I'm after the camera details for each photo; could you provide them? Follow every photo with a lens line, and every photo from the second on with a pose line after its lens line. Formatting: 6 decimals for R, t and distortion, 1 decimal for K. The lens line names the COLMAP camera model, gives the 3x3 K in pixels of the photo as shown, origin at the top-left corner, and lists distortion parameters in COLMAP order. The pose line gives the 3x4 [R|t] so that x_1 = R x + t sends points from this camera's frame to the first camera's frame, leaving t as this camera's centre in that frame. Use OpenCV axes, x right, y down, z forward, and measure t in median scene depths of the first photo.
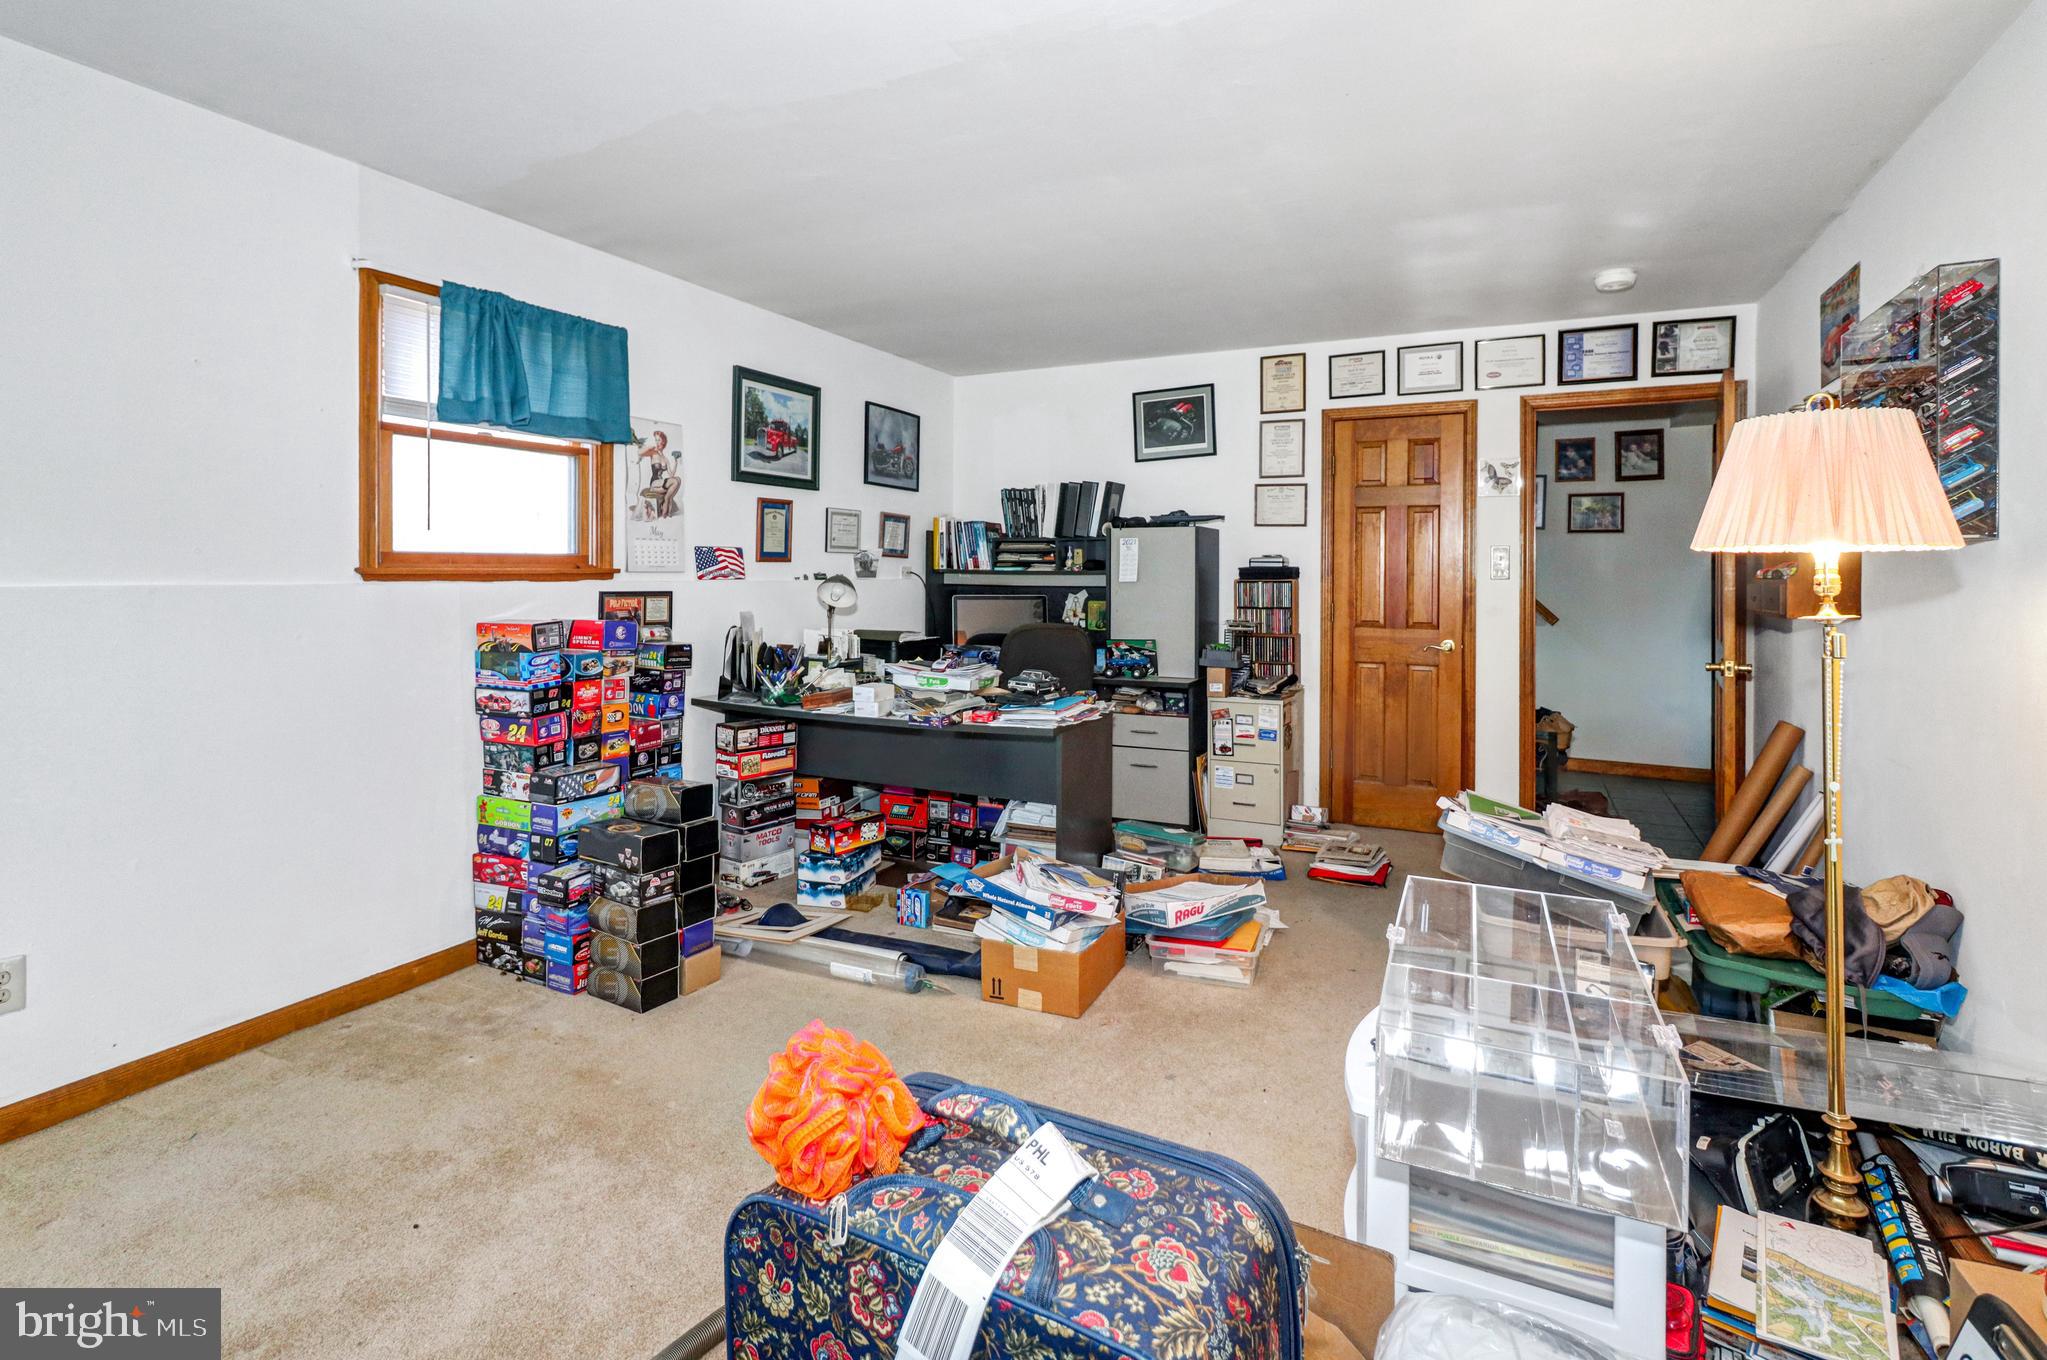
lens RADIAL K [[979.1, 0, 993.6], [0, 979.1, 570.2], [0, 0, 1]] dist [0.001734, 0.000607]
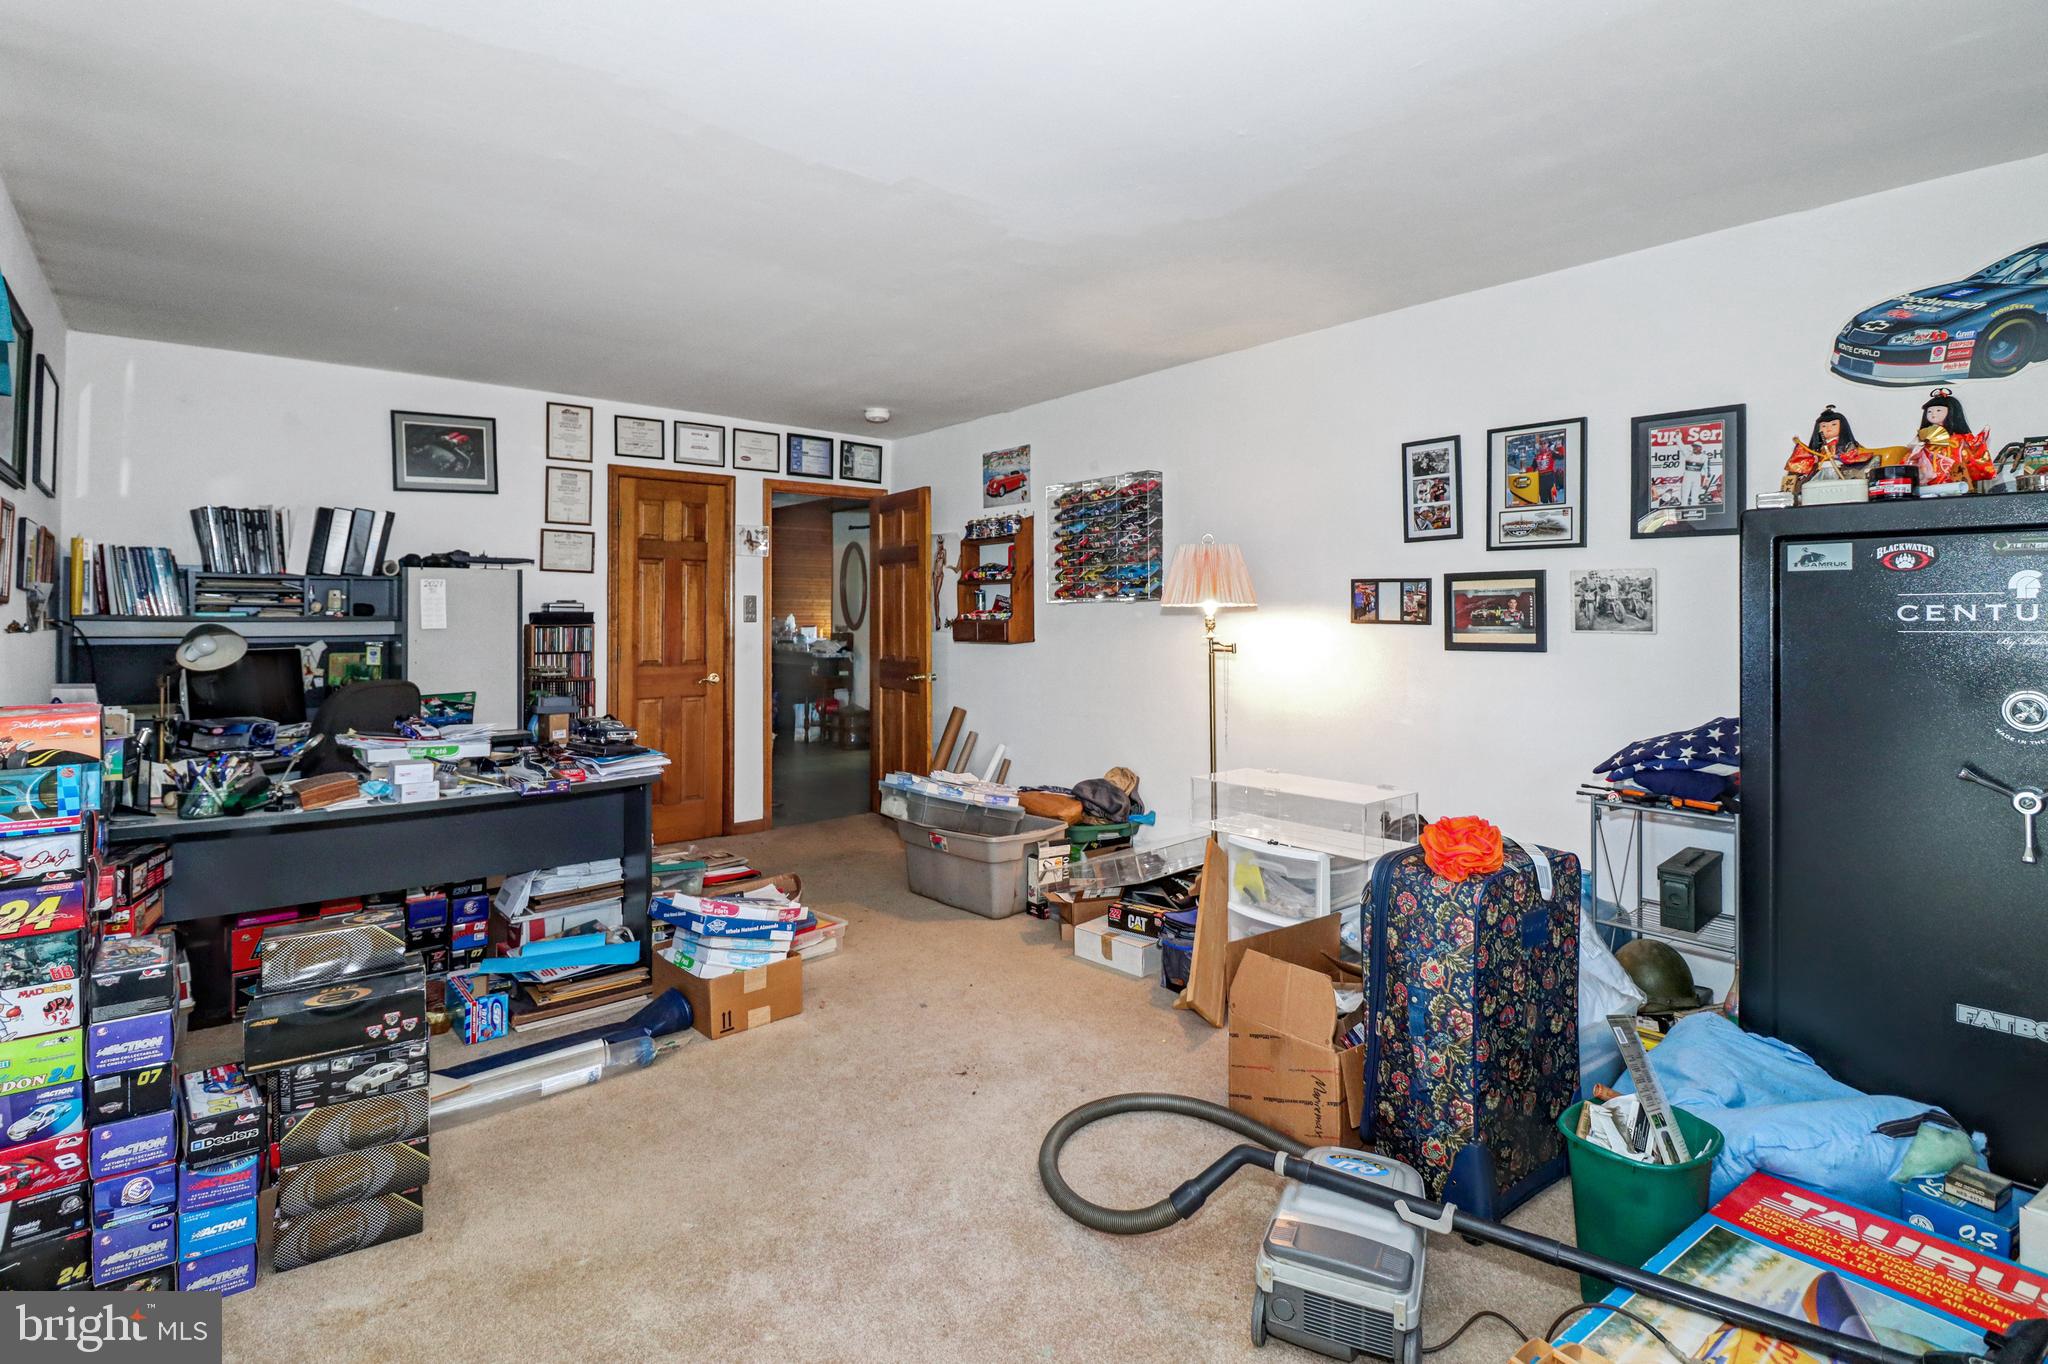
lens RADIAL K [[979.5, 0, 990.6], [0, 979.5, 608.7], [0, 0, 1]] dist [0.001734, 0.000607]
pose [[0.439408, 0.004873, 0.898274, -0.500961], [0.001100, 0.999982, -0.005963, -0.000536], [-0.898287, 0.003608, 0.439394, 0.184395]]
